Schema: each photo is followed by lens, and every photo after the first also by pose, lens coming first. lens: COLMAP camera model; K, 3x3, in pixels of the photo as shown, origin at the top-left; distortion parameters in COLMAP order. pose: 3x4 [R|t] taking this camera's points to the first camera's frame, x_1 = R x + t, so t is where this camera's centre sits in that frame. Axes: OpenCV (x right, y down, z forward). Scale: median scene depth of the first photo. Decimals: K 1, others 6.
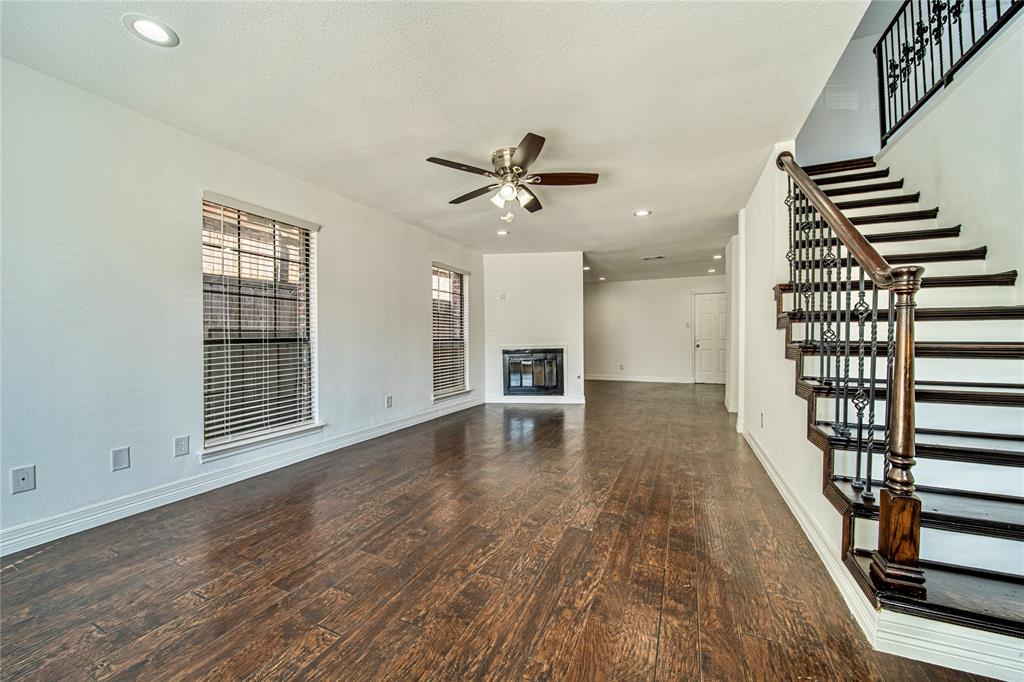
lens RADIAL K [[381.1, 0, 508.9], [0, 381.1, 340.7], [0, 0, 1]] dist [-0.011638, -0.001896]
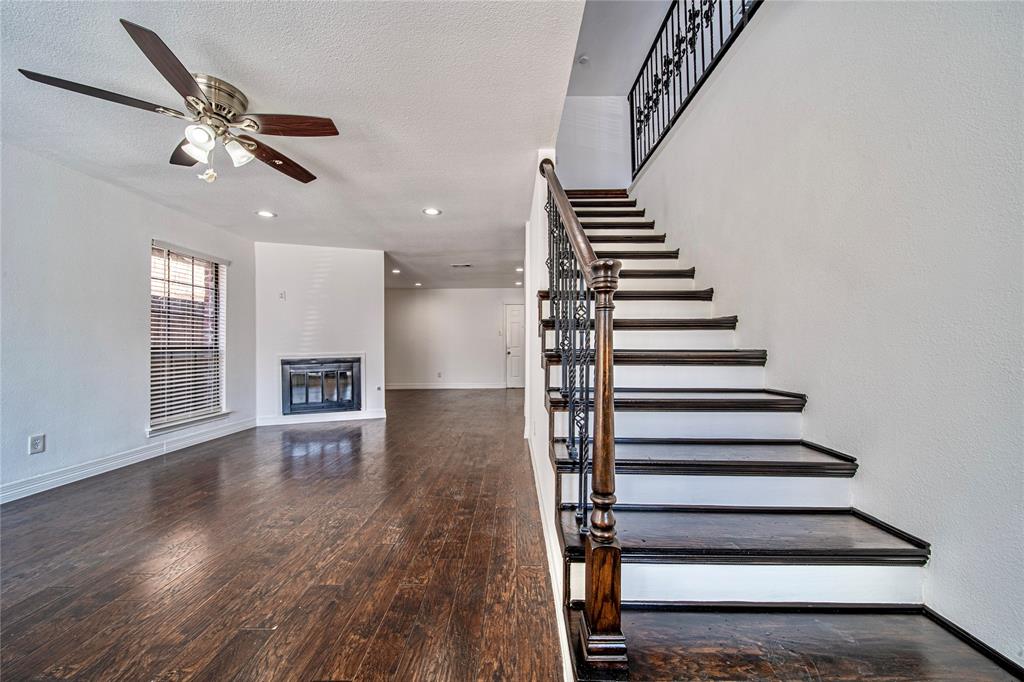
lens RADIAL K [[367.4, 0, 511.2], [0, 367.4, 339.5], [0, 0, 1]] dist [0.001169, -0.000233]
pose [[0.912650, 0.007784, 0.408669, 0.198312], [0.001589, 0.999744, -0.022590, -0.002053], [-0.408740, 0.021266, 0.912403, 0.128360]]
